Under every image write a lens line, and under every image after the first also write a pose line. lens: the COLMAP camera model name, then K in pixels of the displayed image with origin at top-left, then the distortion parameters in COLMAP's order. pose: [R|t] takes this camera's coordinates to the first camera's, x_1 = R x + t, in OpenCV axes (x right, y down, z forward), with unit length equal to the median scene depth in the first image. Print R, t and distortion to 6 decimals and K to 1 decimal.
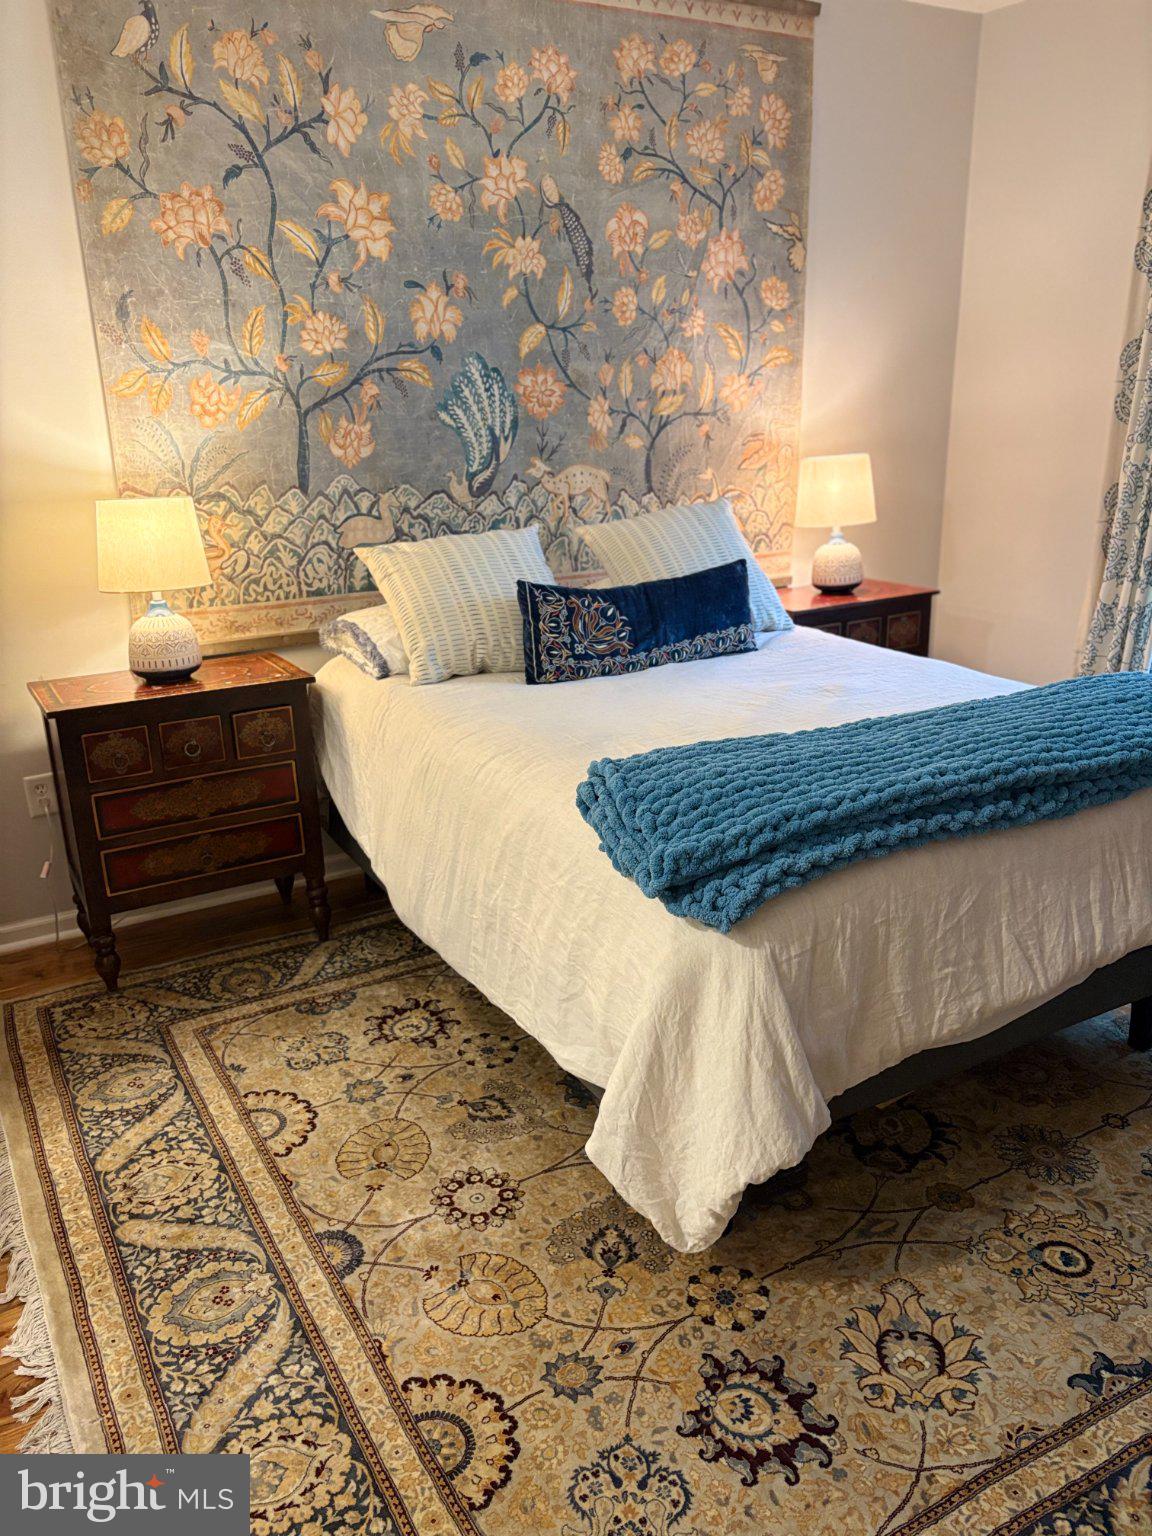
lens RADIAL K [[1173.1, 0, 575.9], [0, 1173.1, 770.3], [0, 0, 1]] dist [0.044830, -0.034638]
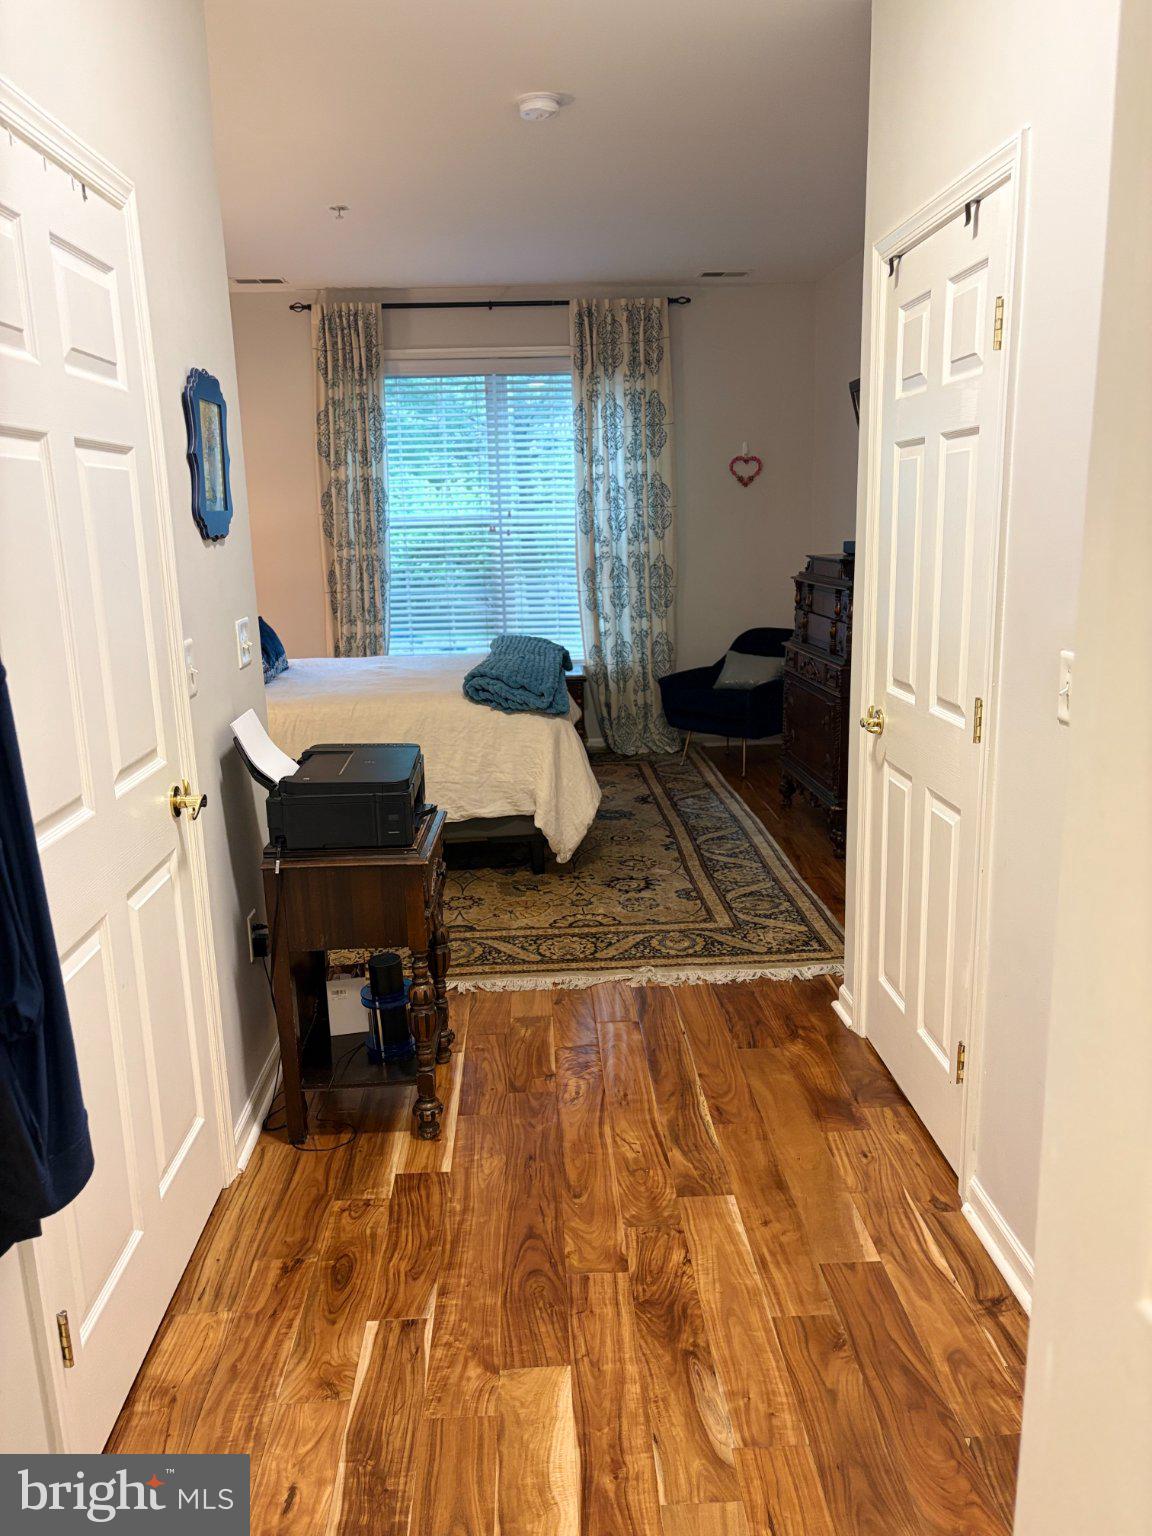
lens RADIAL K [[1173.1, 0, 573.8], [0, 1173.1, 768.3], [0, 0, 1]] dist [0.044830, -0.034638]
pose [[0.459432, -0.184105, 0.868923, -2.023305], [0.278714, 0.958753, 0.055772, 0.095007], [-0.843351, 0.216558, 0.491795, -0.249696]]
